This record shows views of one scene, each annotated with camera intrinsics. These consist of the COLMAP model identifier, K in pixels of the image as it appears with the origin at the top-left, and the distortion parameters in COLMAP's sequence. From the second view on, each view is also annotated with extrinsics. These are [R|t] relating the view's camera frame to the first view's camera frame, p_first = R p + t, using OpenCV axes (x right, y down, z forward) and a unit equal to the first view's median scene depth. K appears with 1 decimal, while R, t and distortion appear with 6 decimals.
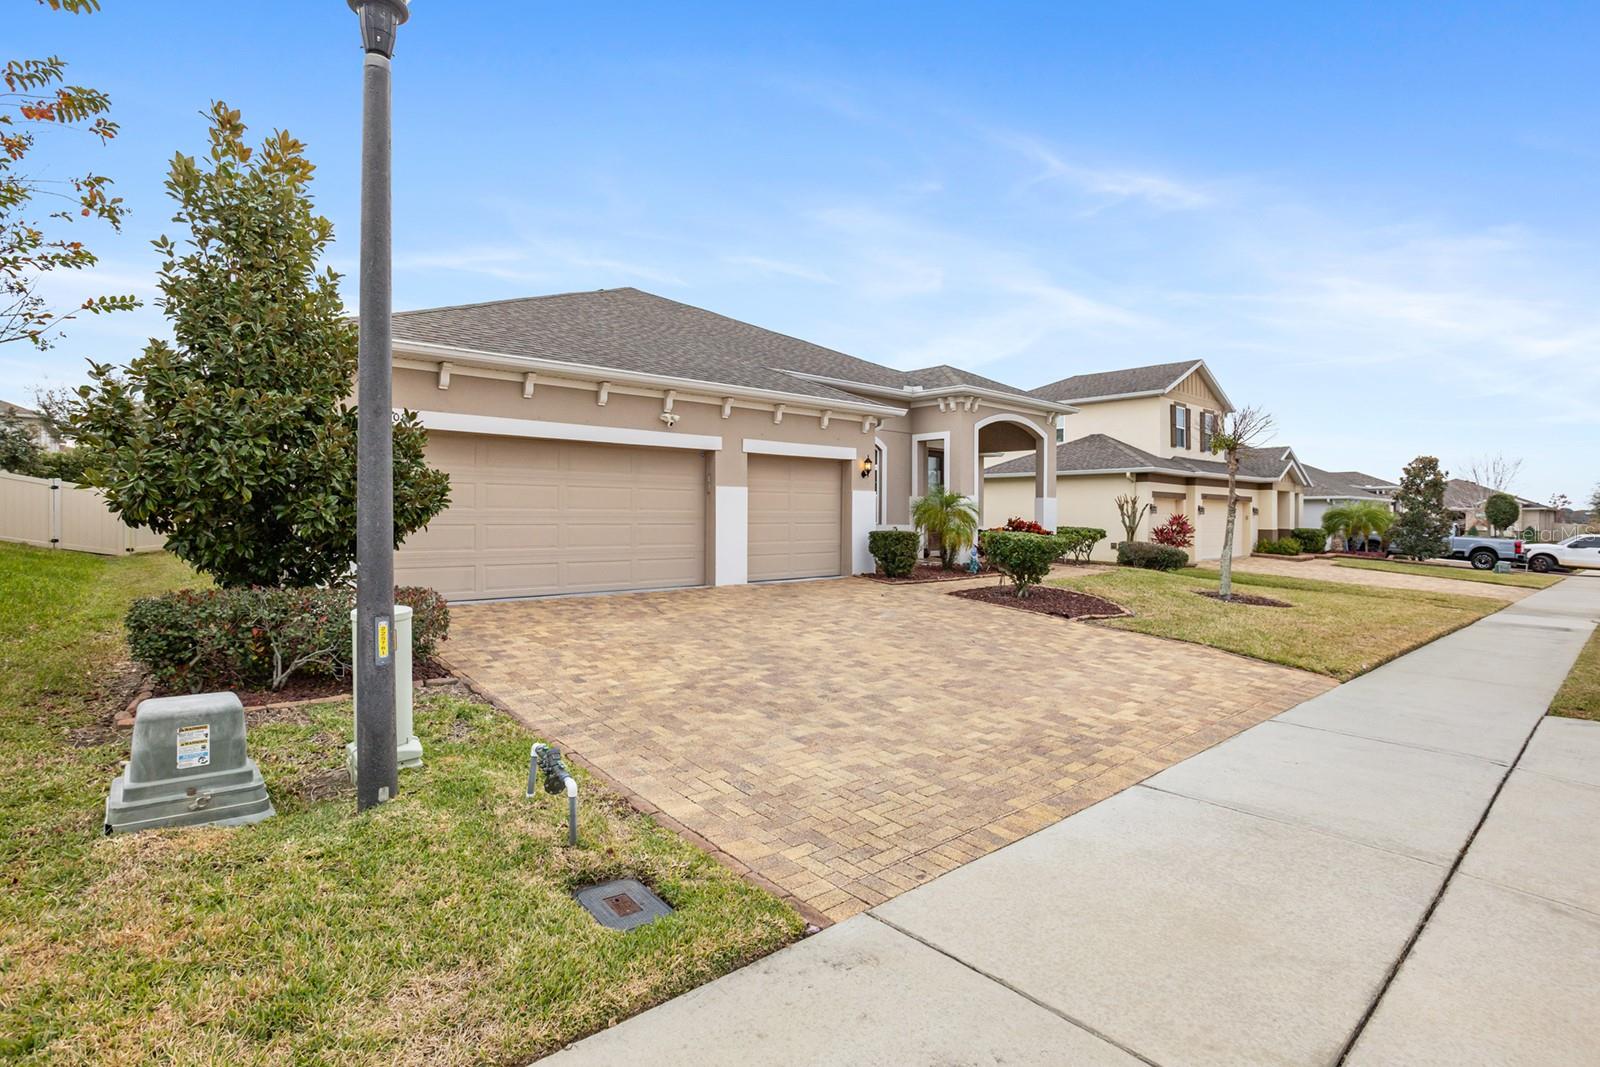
lens RADIAL K [[755.4, 0, 794.6], [0, 755.4, 516.0], [0, 0, 1]] dist [-0.000885, 0.000457]
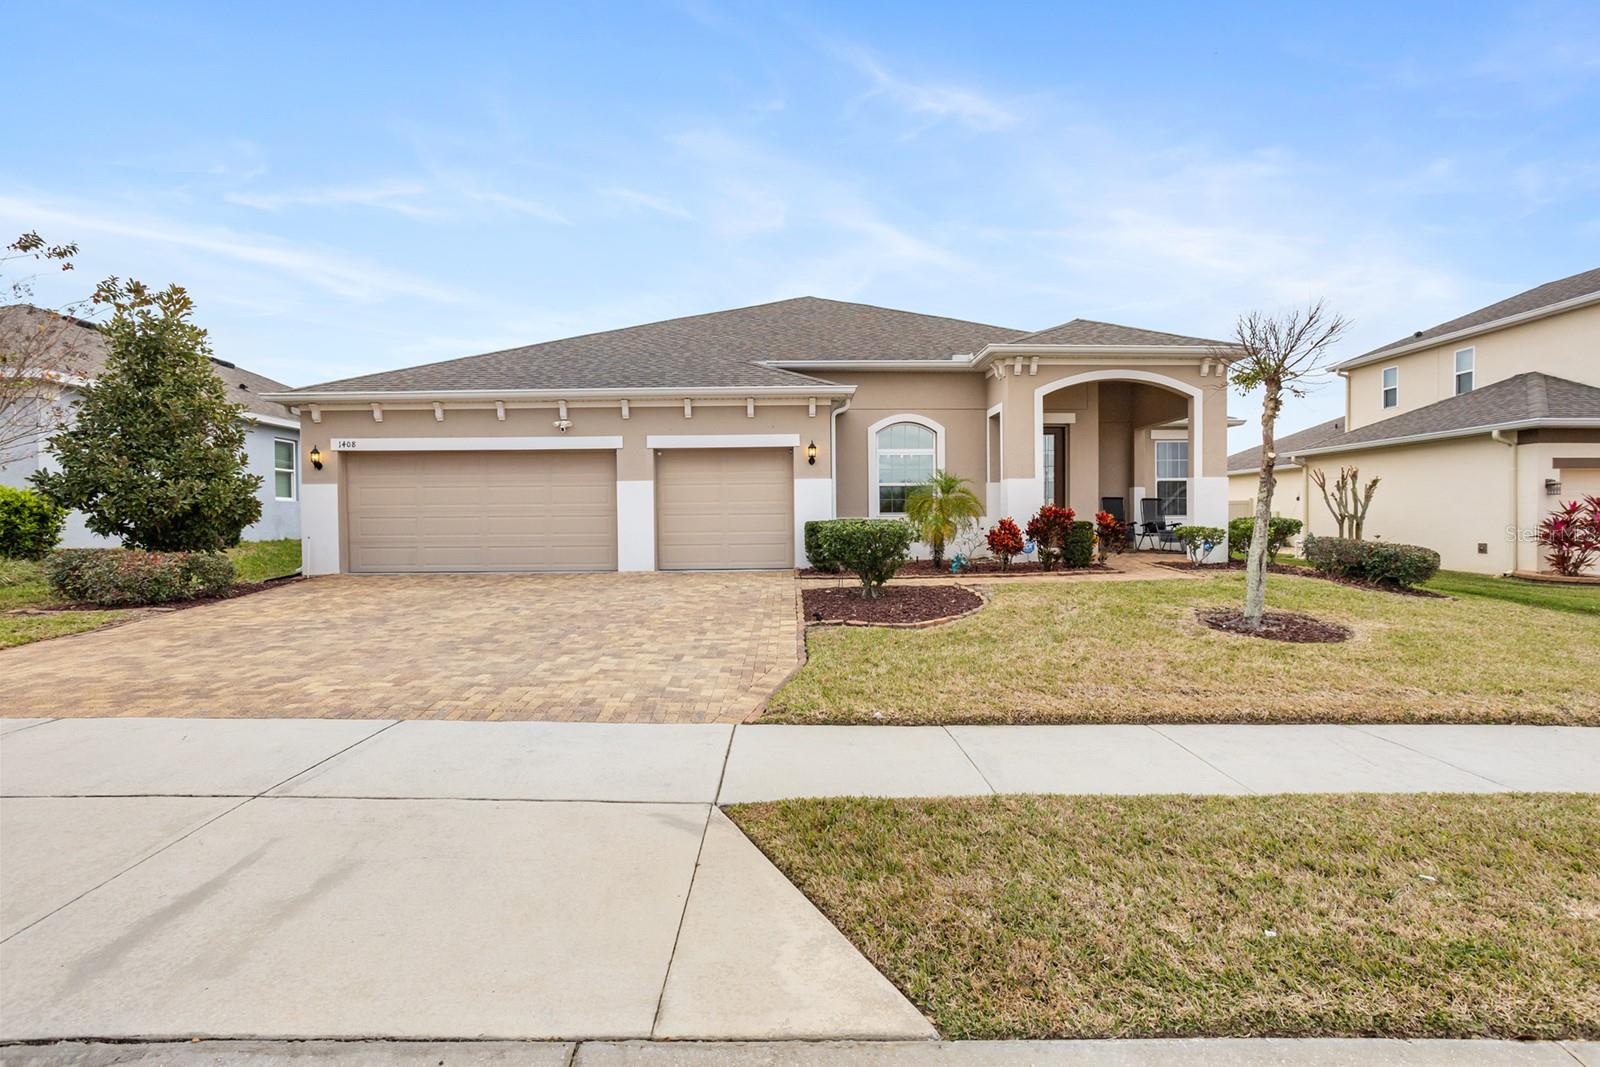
lens RADIAL K [[755.4, 0, 794.6], [0, 755.4, 516.0], [0, 0, 1]] dist [-0.000885, 0.000457]
pose [[0.767567, -0.003052, -0.640962, 0.768847], [0.009577, 0.999932, 0.006708, 0.005871], [0.640898, -0.011287, 0.767543, 0.307156]]
